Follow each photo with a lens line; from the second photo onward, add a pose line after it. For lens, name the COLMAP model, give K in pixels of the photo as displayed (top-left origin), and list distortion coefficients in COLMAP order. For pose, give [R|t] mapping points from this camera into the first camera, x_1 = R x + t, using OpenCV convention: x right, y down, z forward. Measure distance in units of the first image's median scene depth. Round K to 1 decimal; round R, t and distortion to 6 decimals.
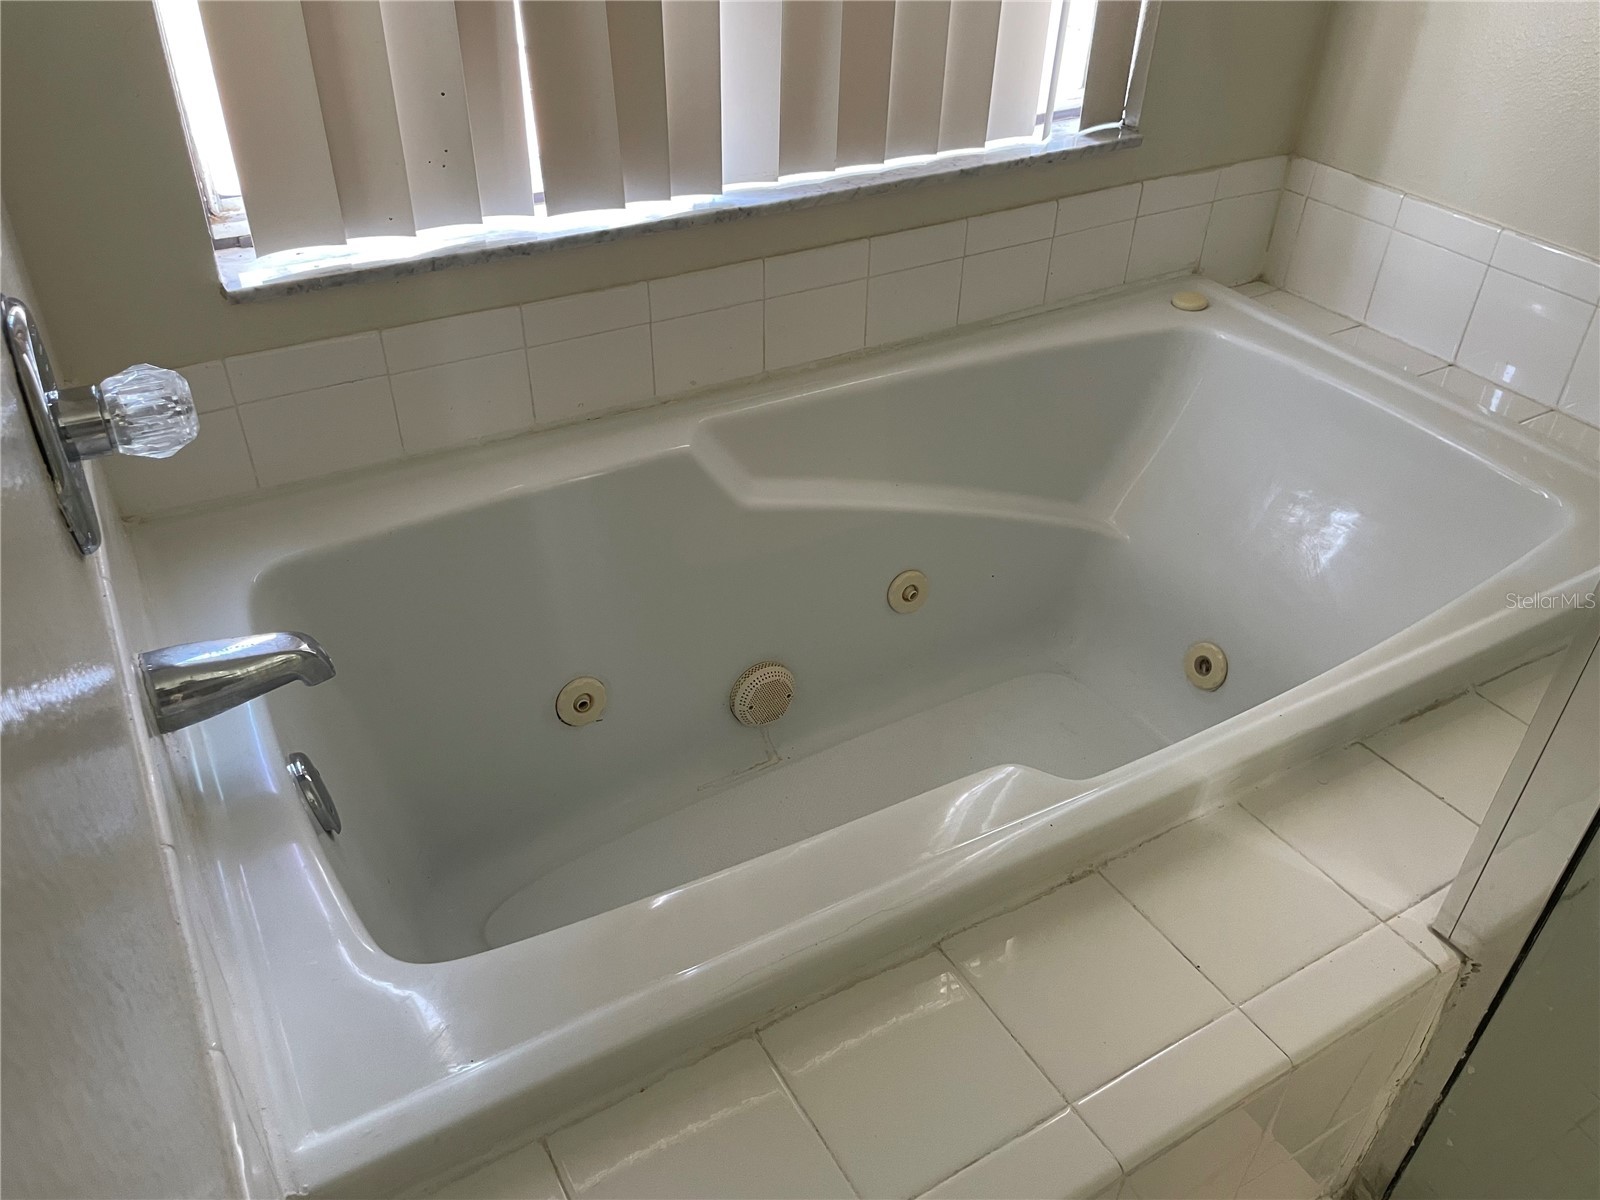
lens RADIAL K [[1221.5, 0, 792.5], [0, 1221.5, 593.4], [0, 0, 1]] dist [0.050926, -0.020225]
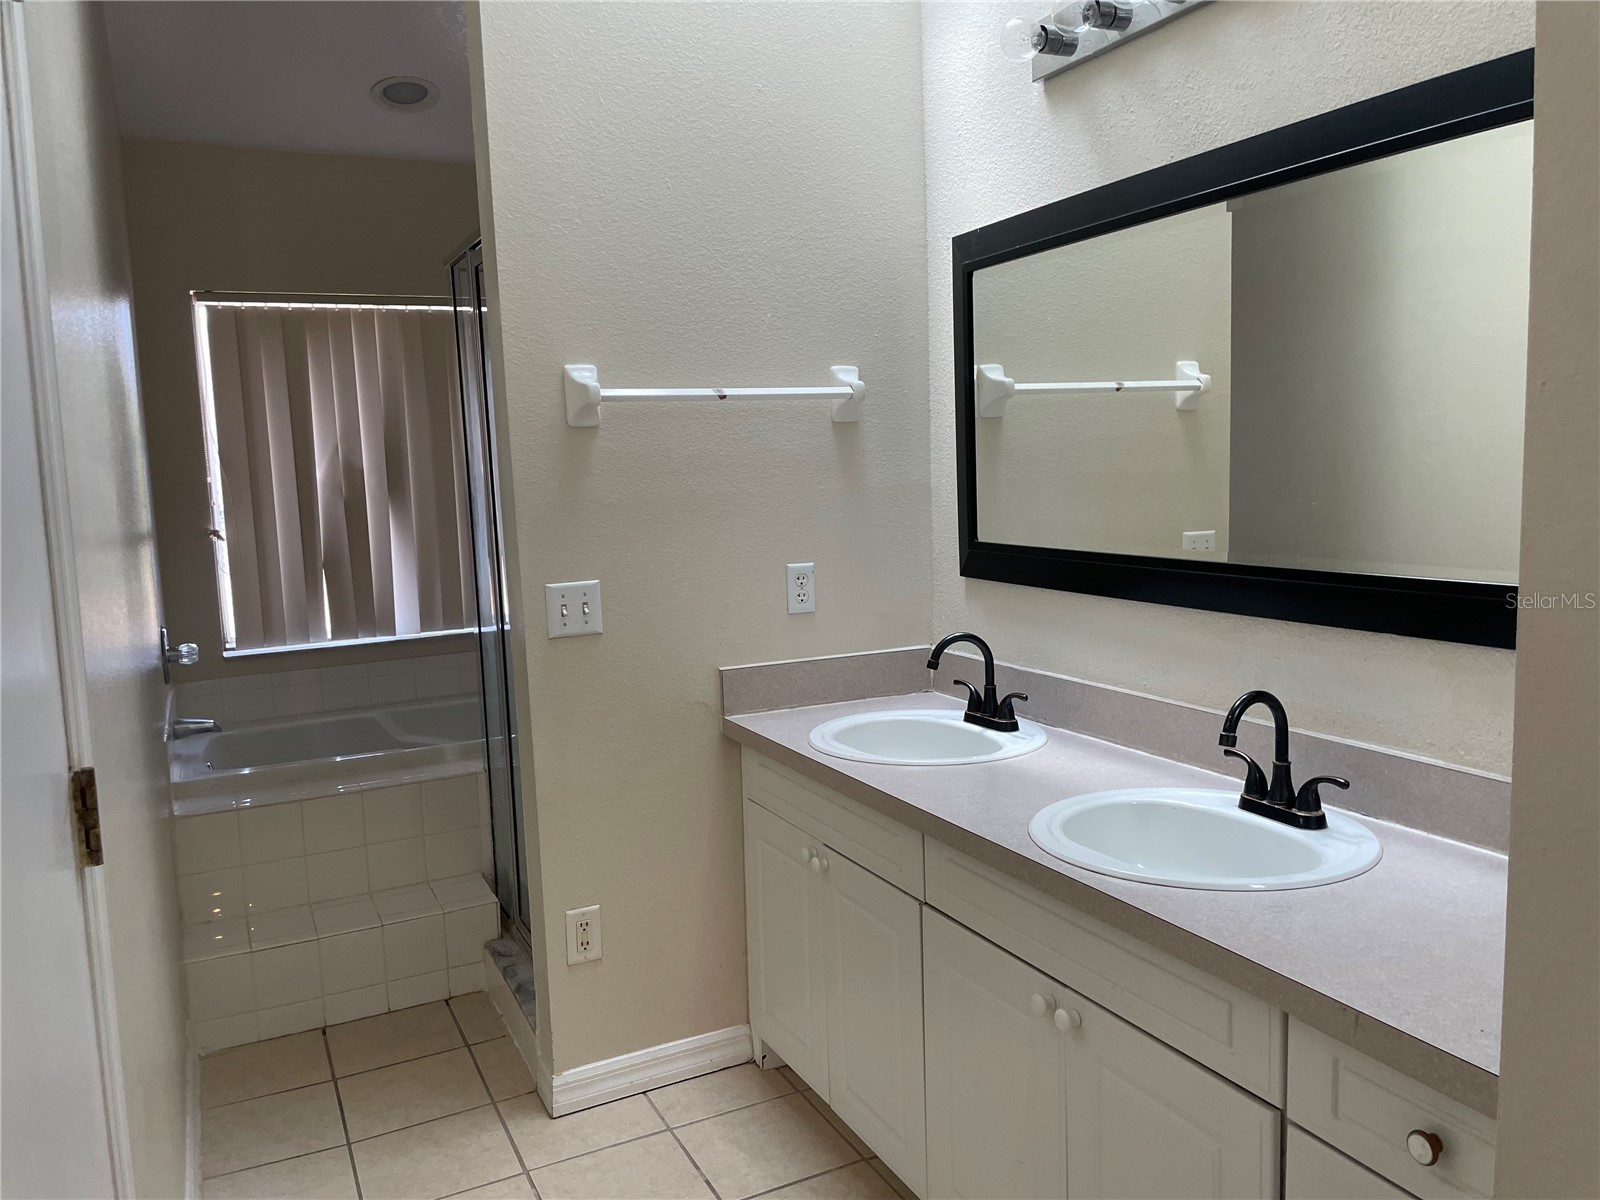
lens RADIAL K [[1221.5, 0, 801.8], [0, 1221.5, 607.2], [0, 0, 1]] dist [0.050926, -0.020225]
pose [[0.996204, -0.052273, -0.069609, 1.250301], [0.012971, 0.879841, -0.475090, 1.152369], [0.086079, 0.472384, 0.877179, -1.745663]]
